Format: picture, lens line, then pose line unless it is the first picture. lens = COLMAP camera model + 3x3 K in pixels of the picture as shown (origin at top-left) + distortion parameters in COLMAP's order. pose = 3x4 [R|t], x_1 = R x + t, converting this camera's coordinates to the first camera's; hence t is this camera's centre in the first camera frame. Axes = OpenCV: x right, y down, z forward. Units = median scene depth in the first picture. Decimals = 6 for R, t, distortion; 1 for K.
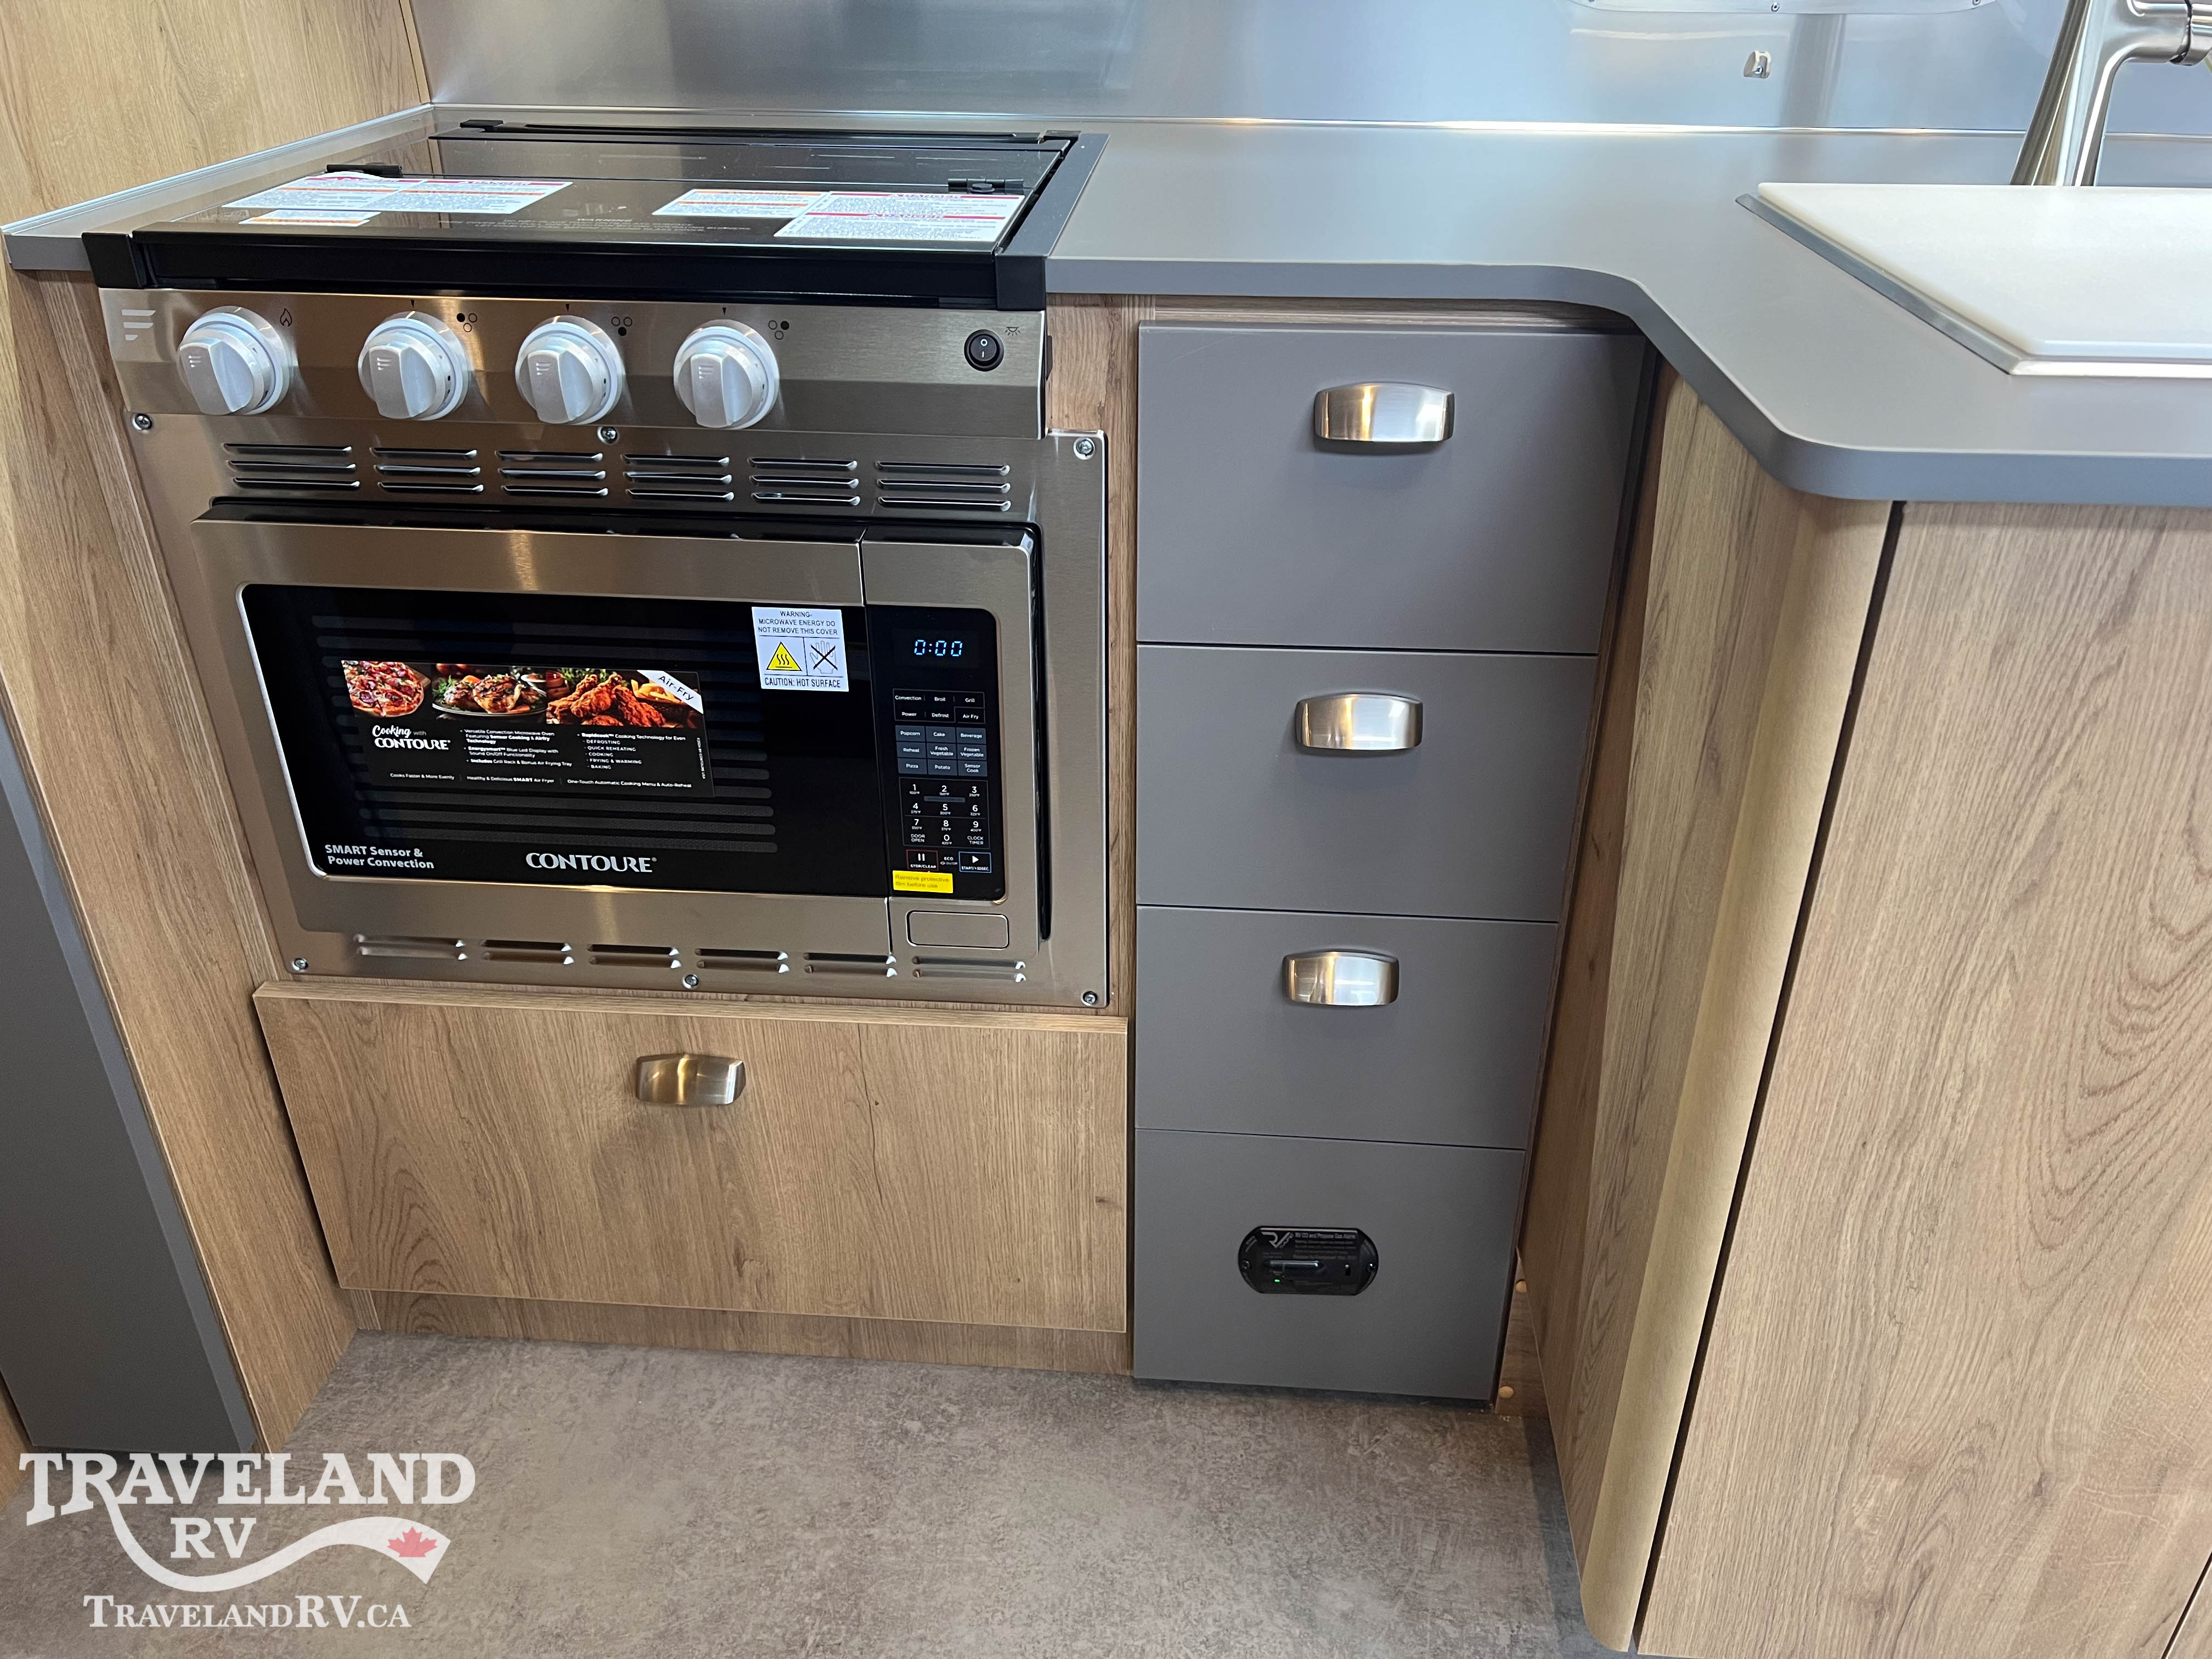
lens RADIAL K [[1660.0, 0, 1127.4], [0, 1660.0, 803.0], [0, 0, 1]] dist [0.053714, -0.061175]
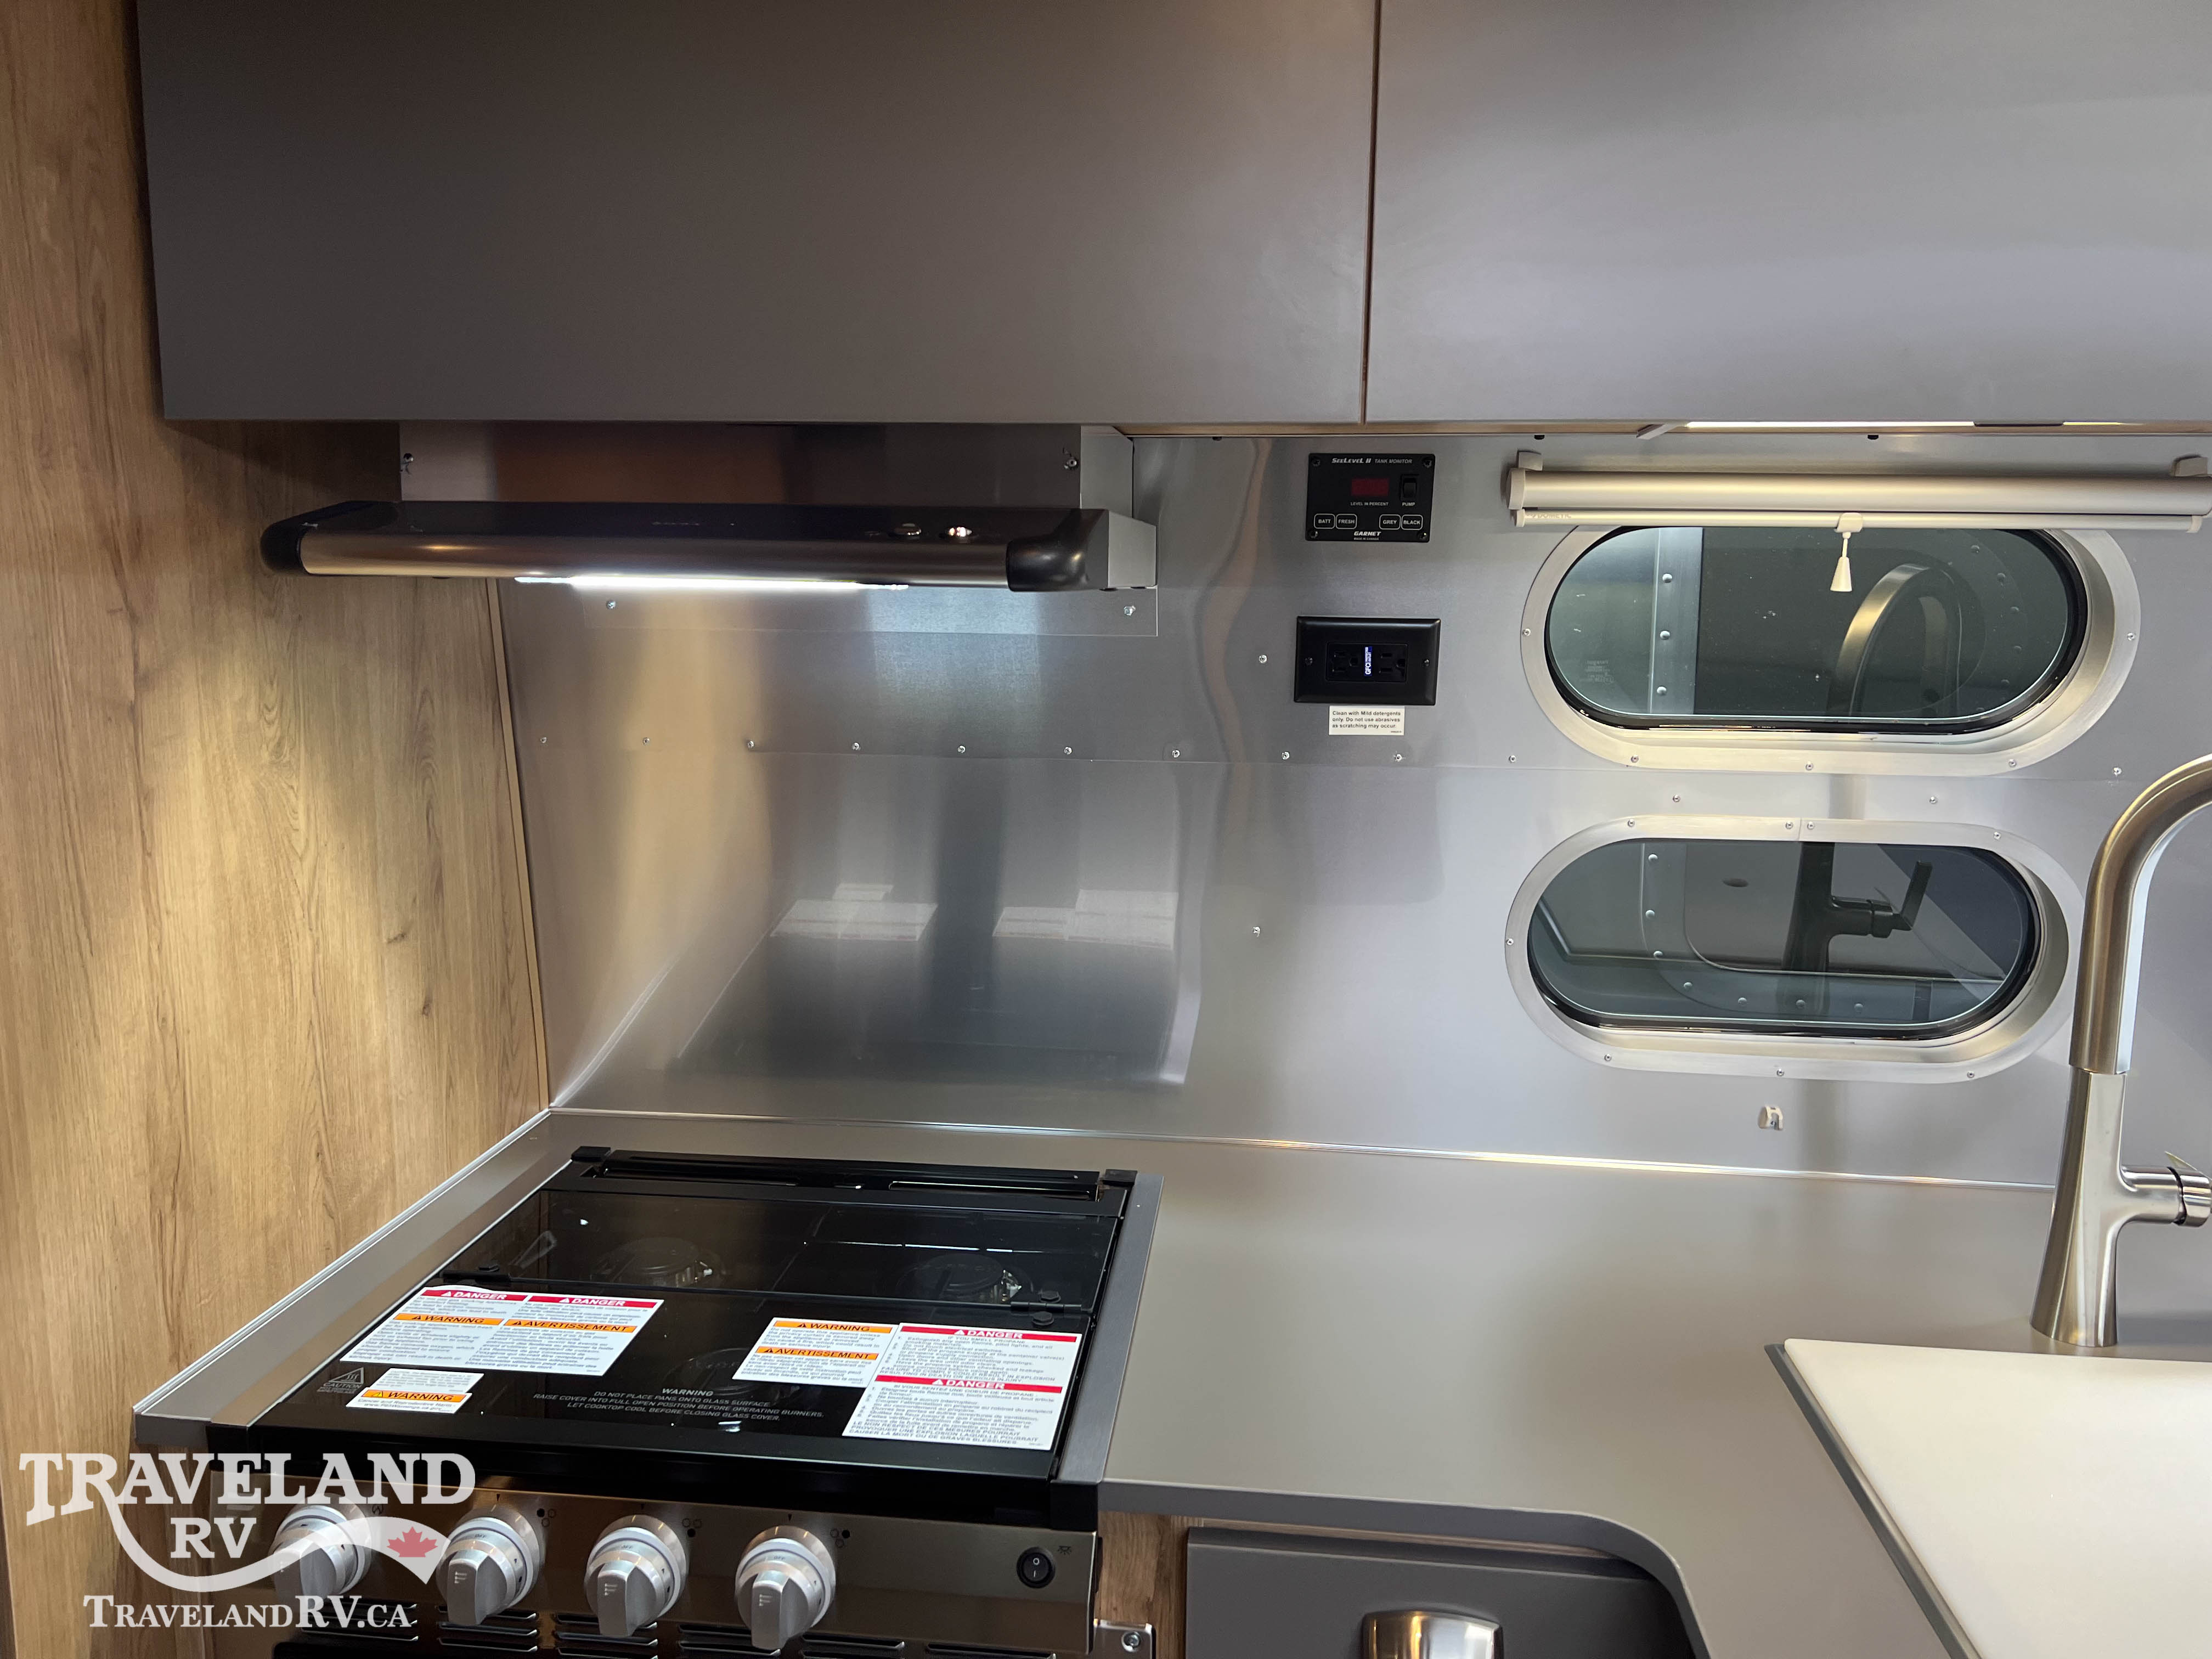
lens RADIAL K [[1660.0, 0, 1127.4], [0, 1660.0, 803.0], [0, 0, 1]] dist [0.053714, -0.061175]
pose [[0.999266, 0.011890, -0.036420, 0.001943], [-0.024135, 0.933645, -0.357387, -0.300937], [0.029754, 0.358003, 0.933246, -0.115255]]
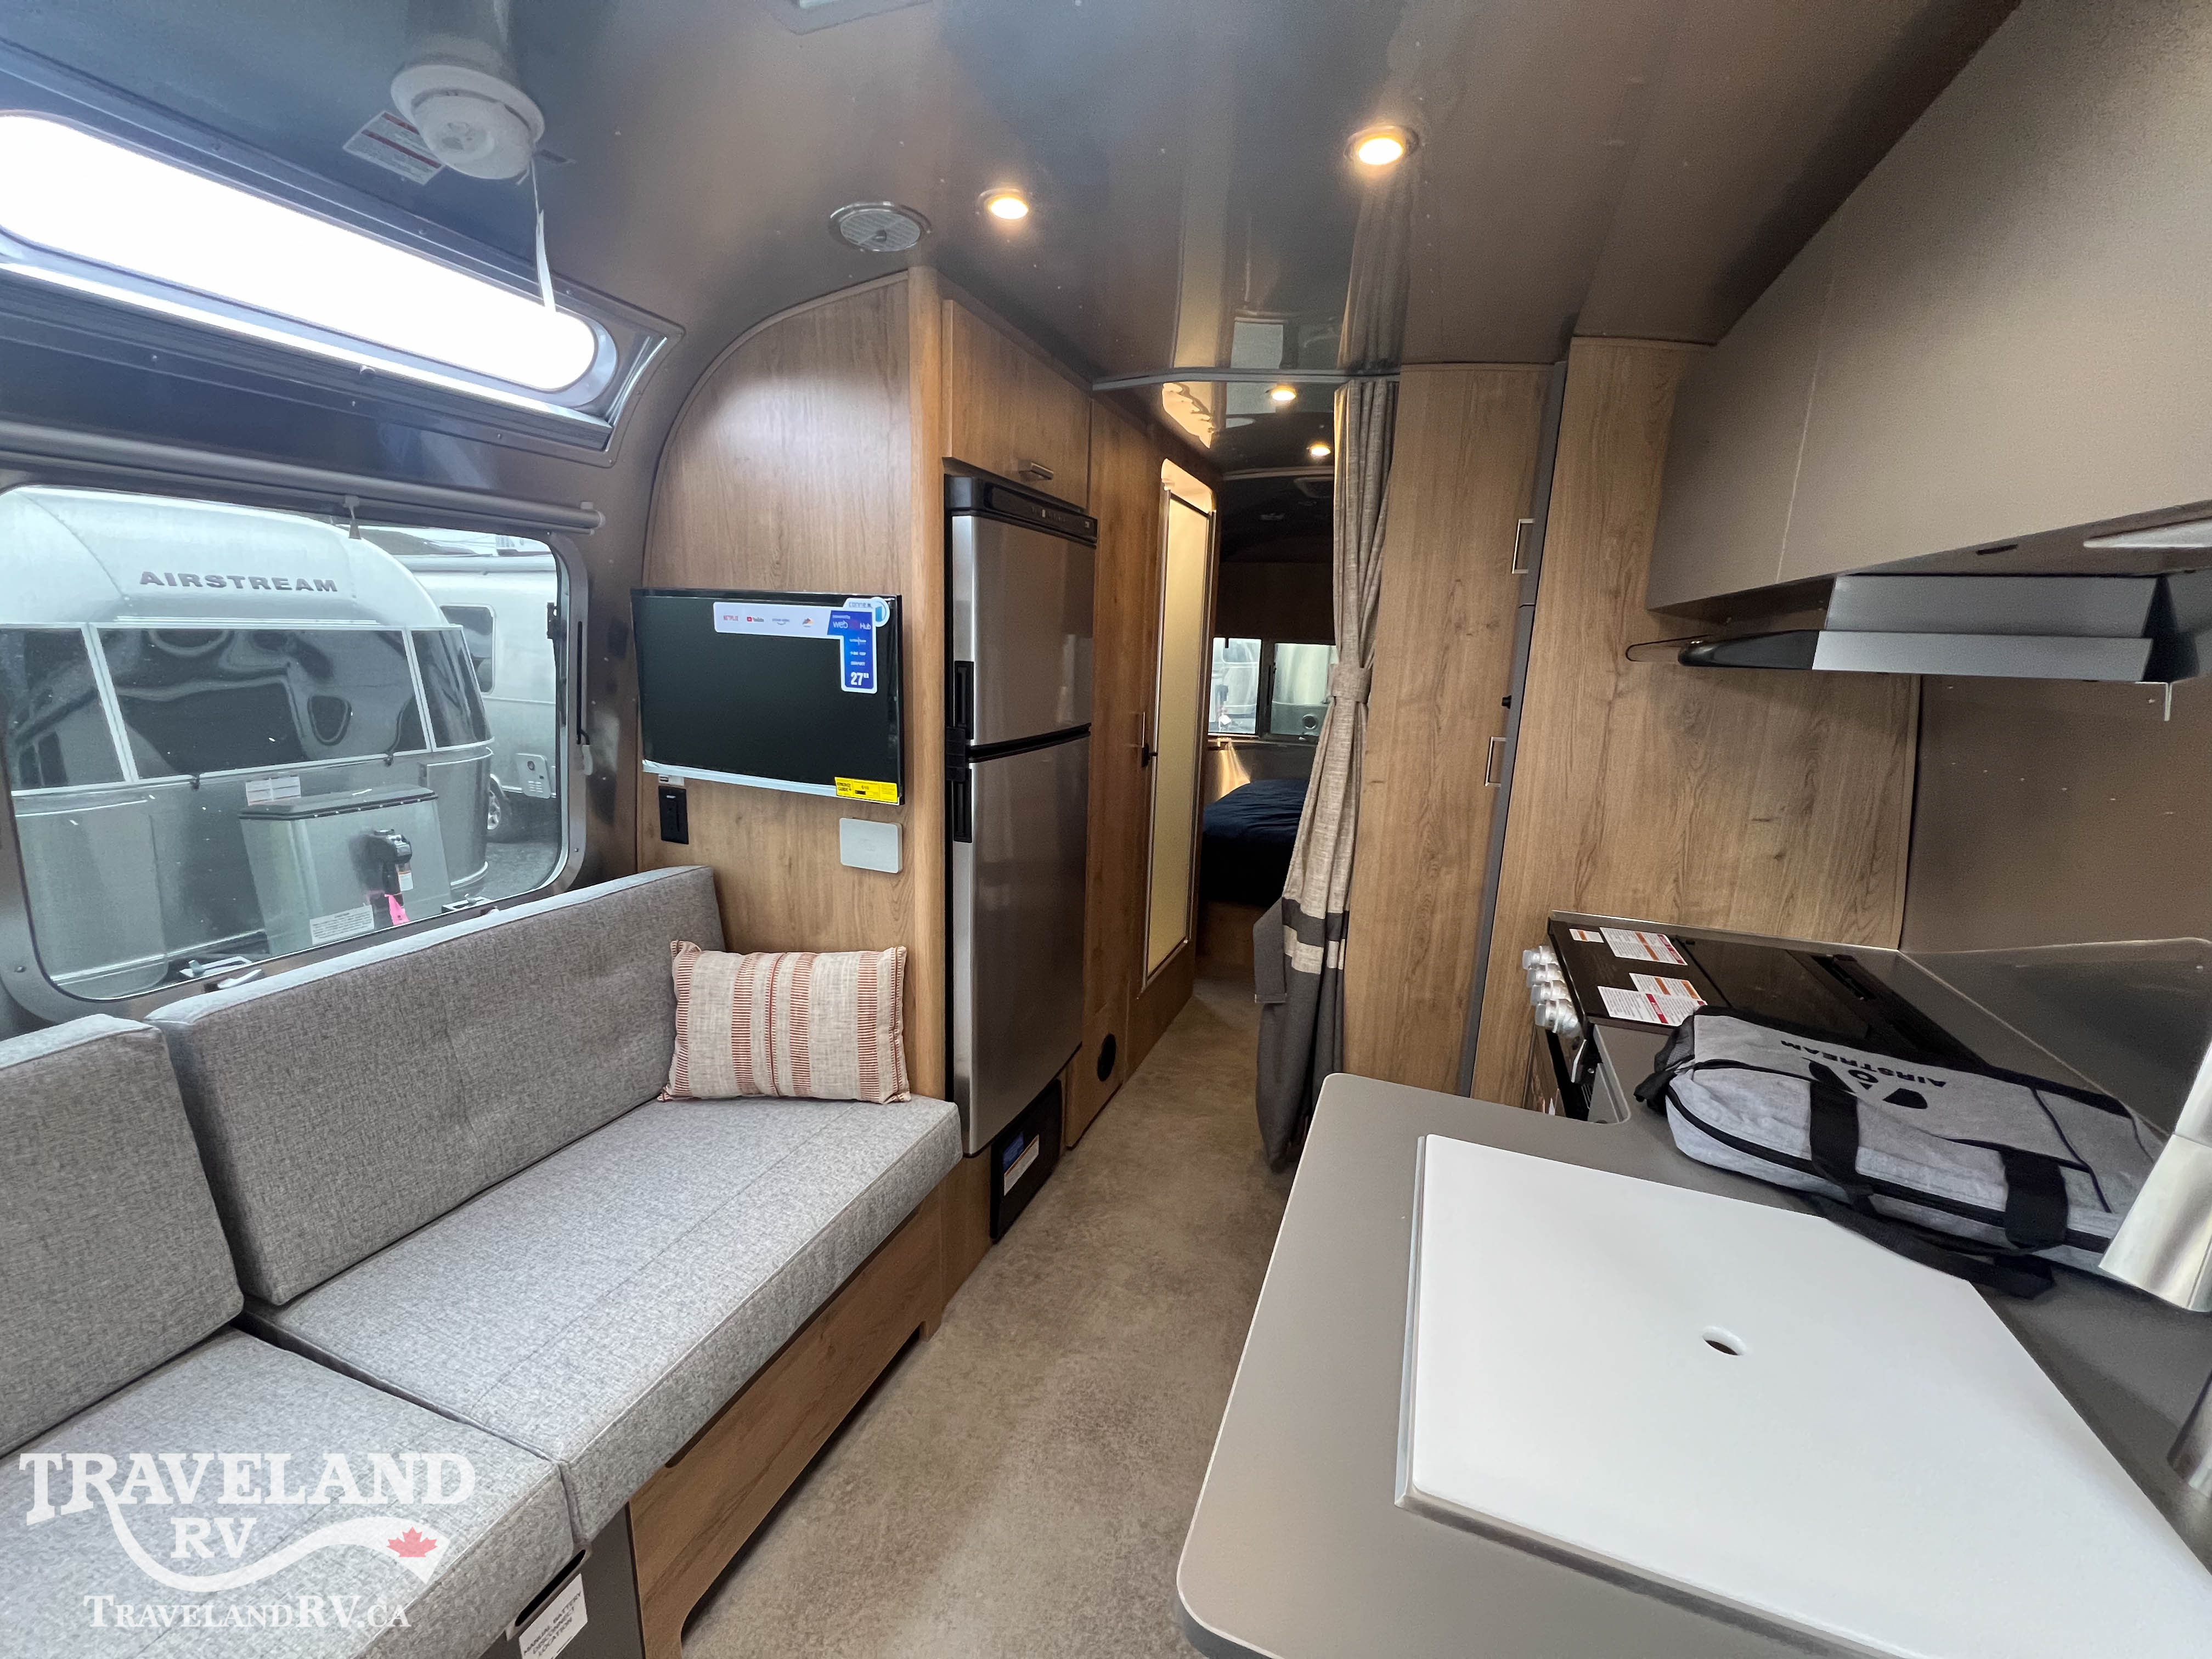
lens RADIAL K [[889.6, 0, 1107.7], [0, 889.6, 829.3], [0, 0, 1]] dist [0.000927, -0.000107]
pose [[-0.288290, 0.189067, -0.938692, 1.234666], [-0.491538, 0.812074, 0.314525, -0.552043], [0.821754, 0.552077, -0.141179, 0.345117]]
